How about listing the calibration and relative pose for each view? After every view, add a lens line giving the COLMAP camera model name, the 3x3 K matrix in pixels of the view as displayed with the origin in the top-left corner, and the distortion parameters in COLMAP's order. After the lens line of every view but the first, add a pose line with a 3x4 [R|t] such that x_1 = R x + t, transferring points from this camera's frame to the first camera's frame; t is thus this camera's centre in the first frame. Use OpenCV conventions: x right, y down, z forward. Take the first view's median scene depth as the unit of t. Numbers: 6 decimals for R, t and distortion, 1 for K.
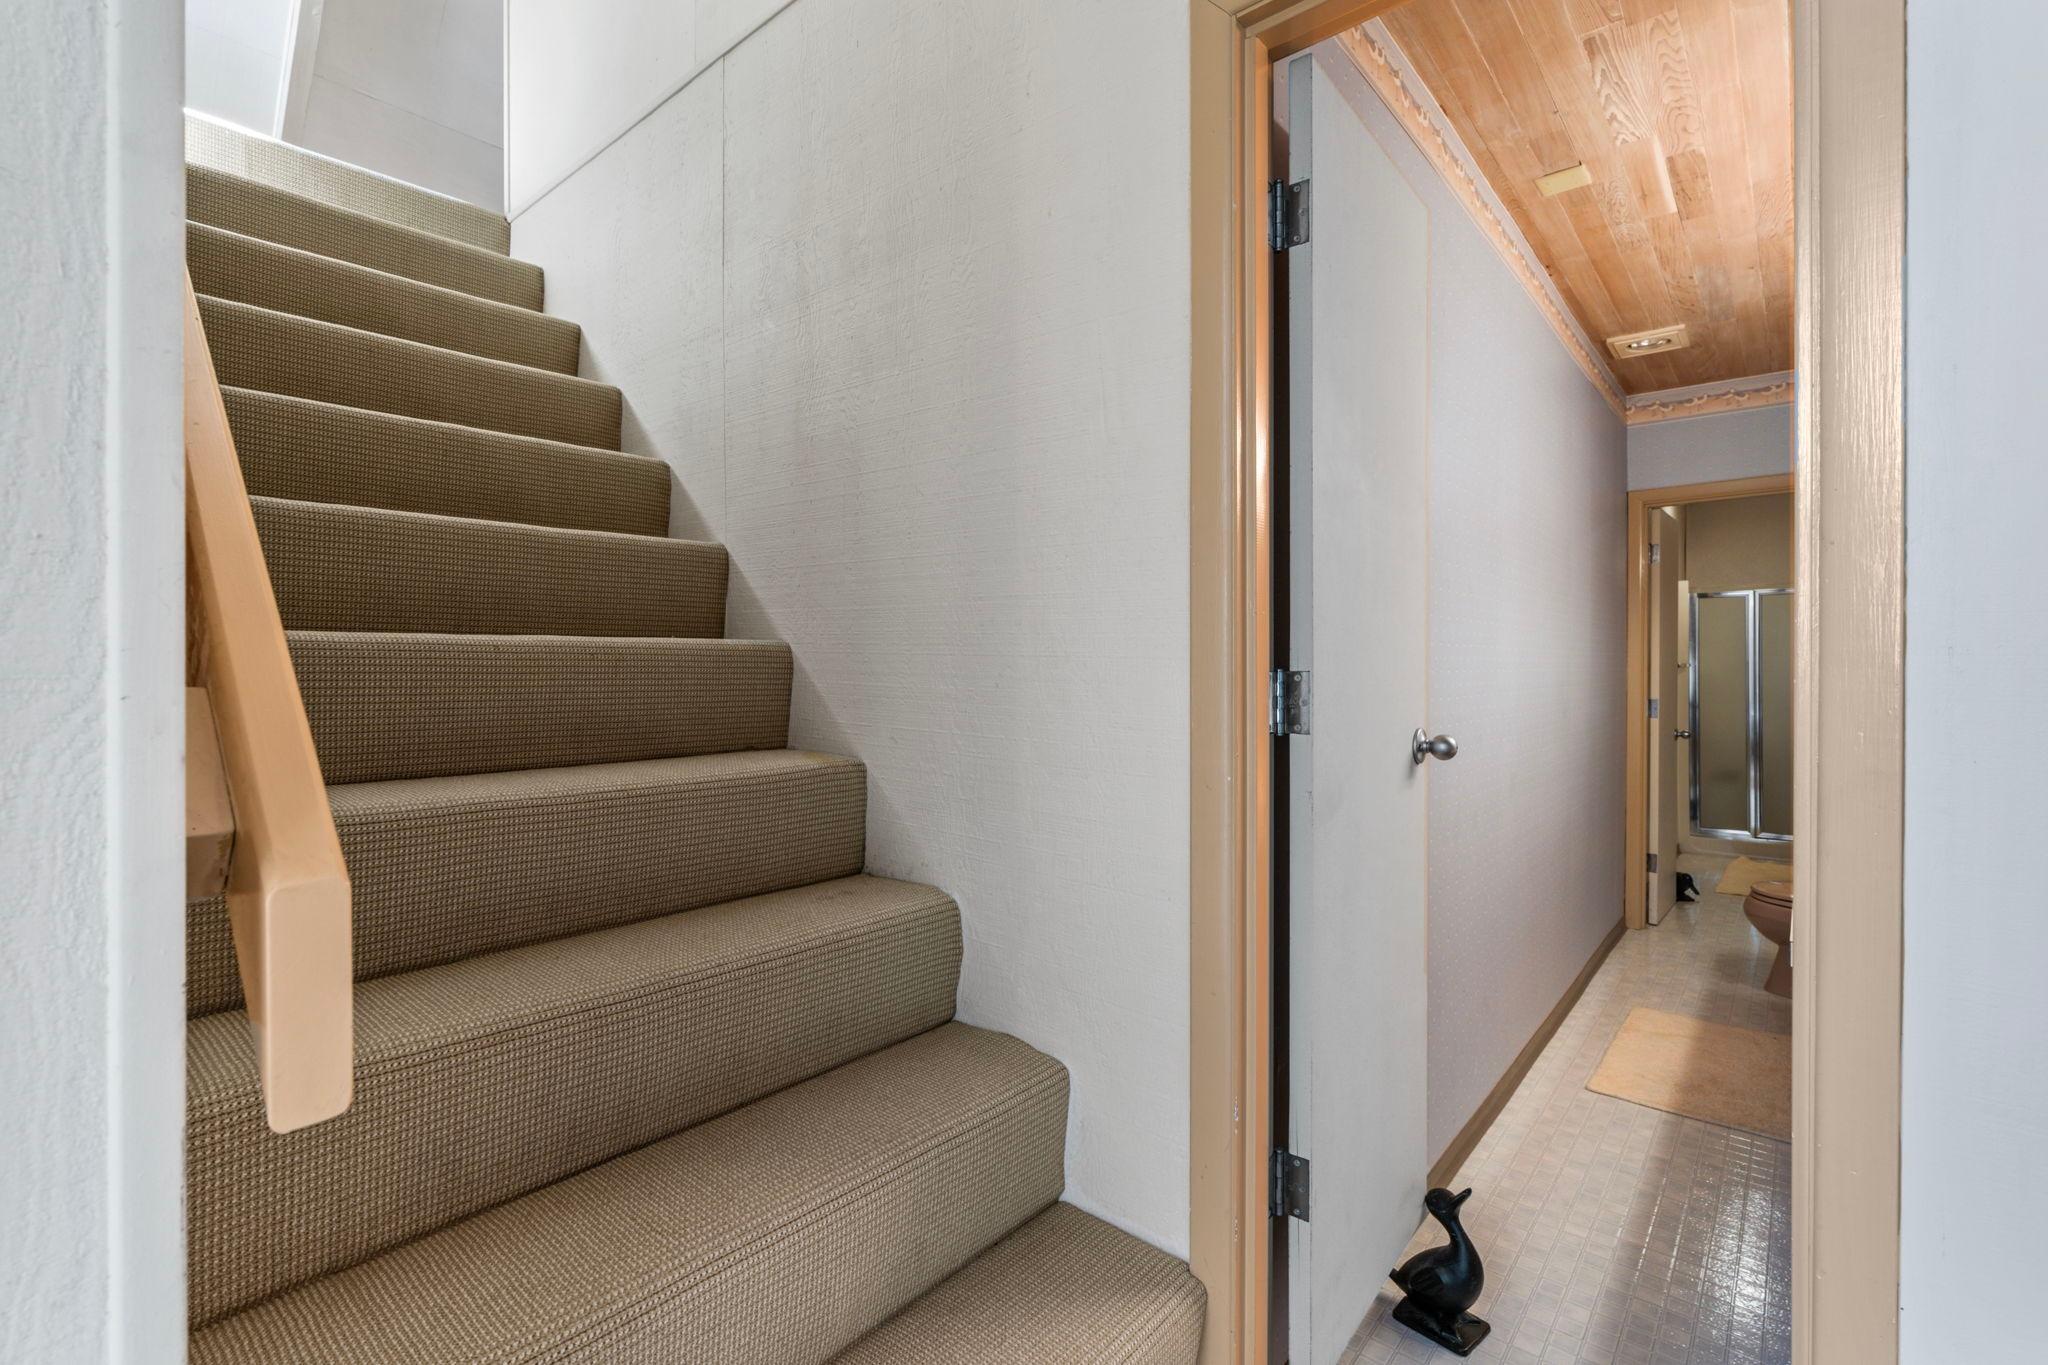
lens RADIAL K [[910.3, 0, 1022.4], [0, 910.3, 674.5], [0, 0, 1]] dist [-0.001399, 0.000338]
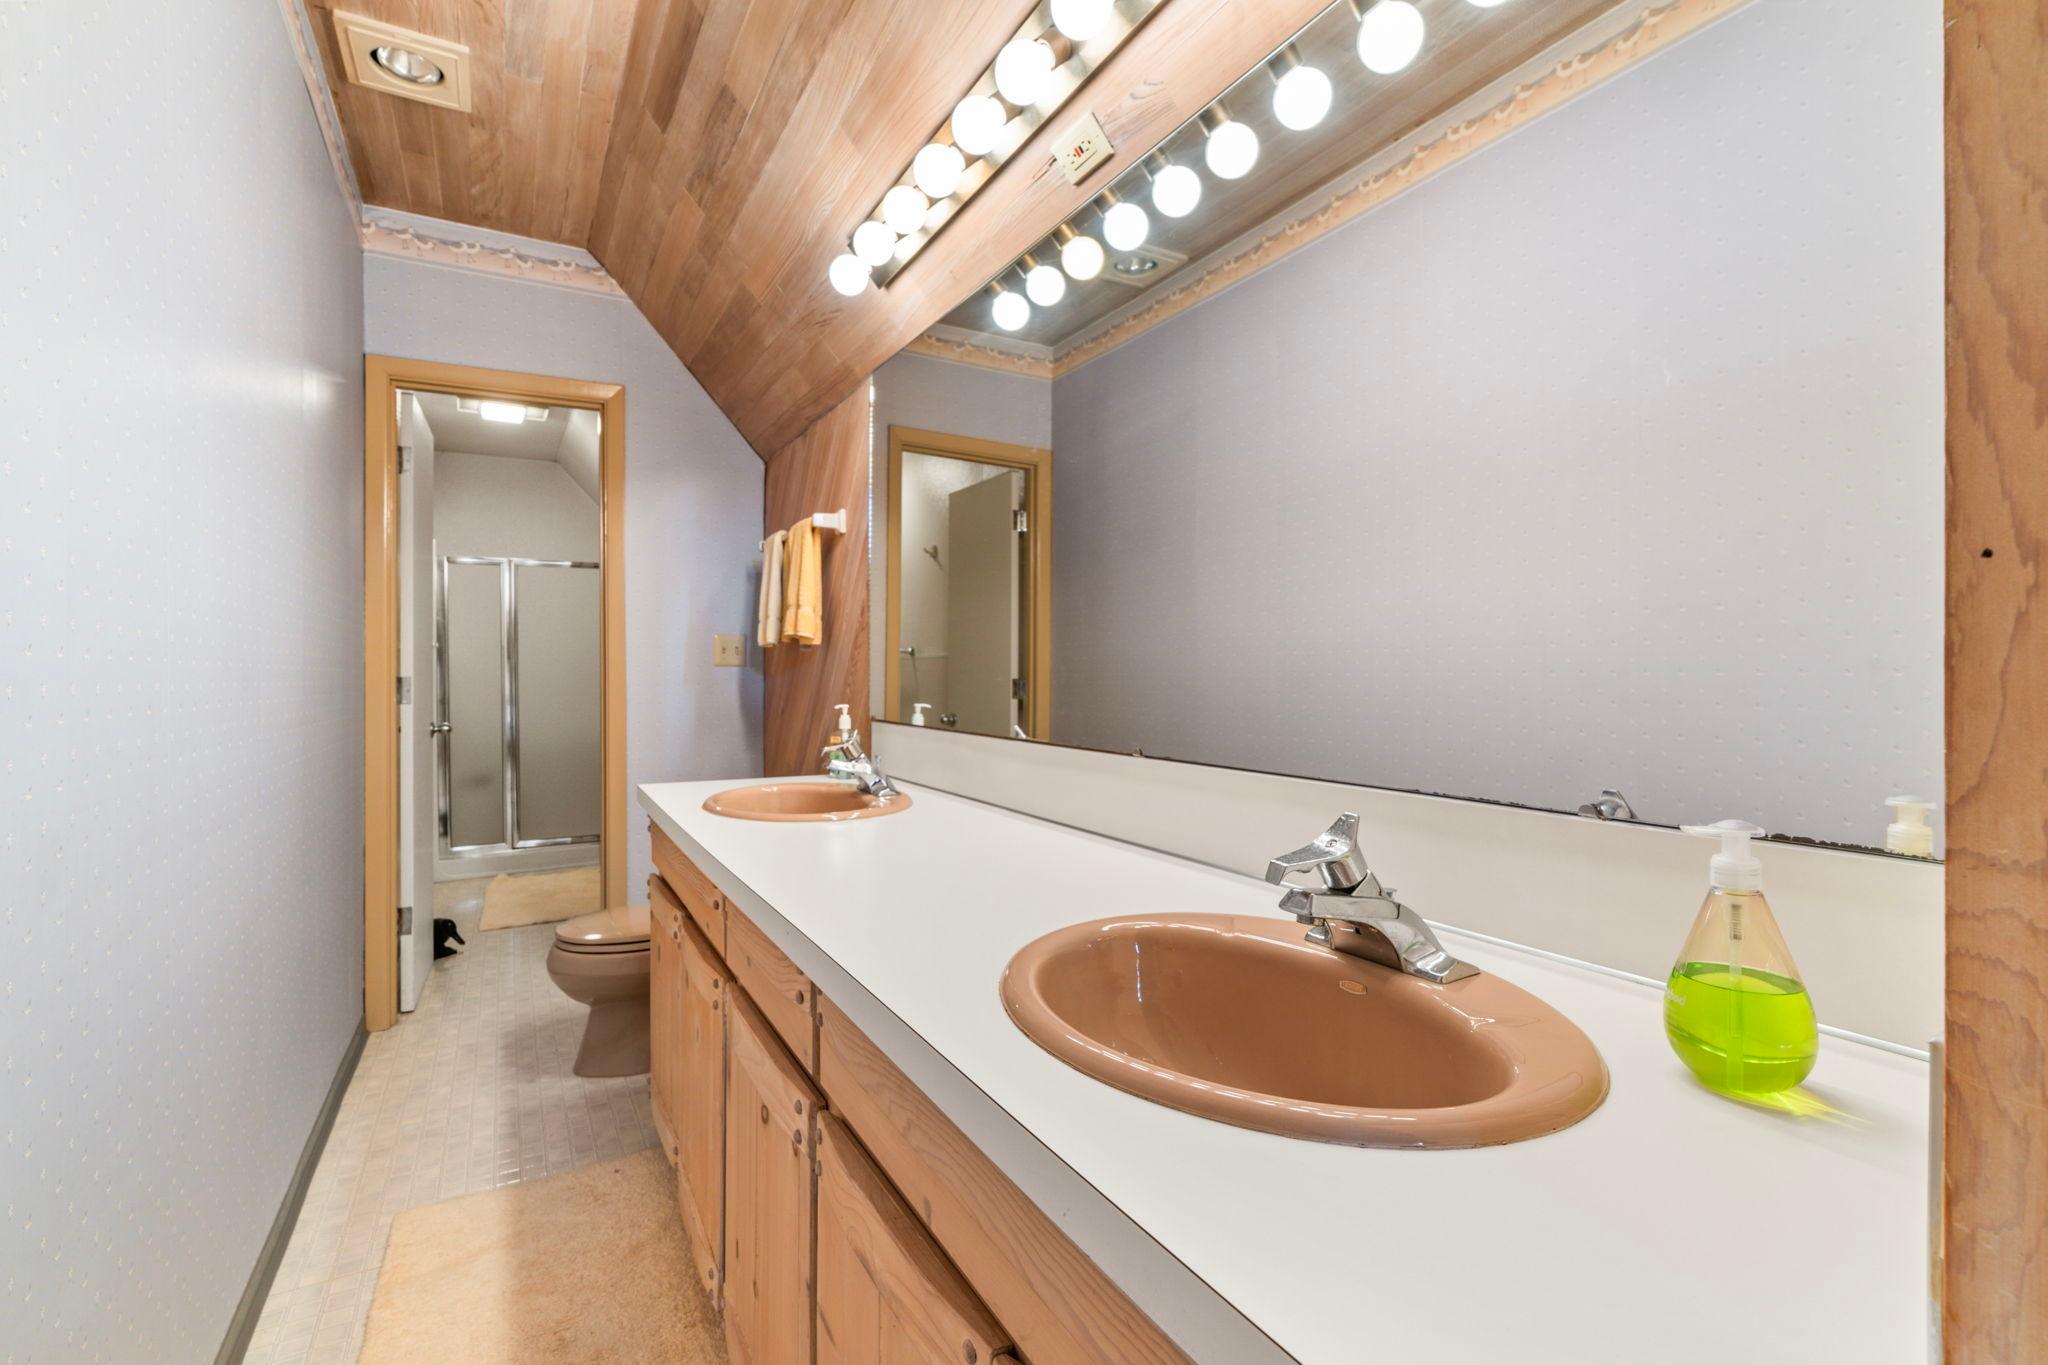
lens RADIAL K [[910.3, 0, 1022.7], [0, 910.3, 683.1], [0, 0, 1]] dist [-0.001399, 0.000338]
pose [[0.334157, -0.003603, 0.942511, 0.214324], [0.005527, 0.999983, 0.001863, 0.033537], [-0.942501, 0.004587, 0.334171, 0.348723]]
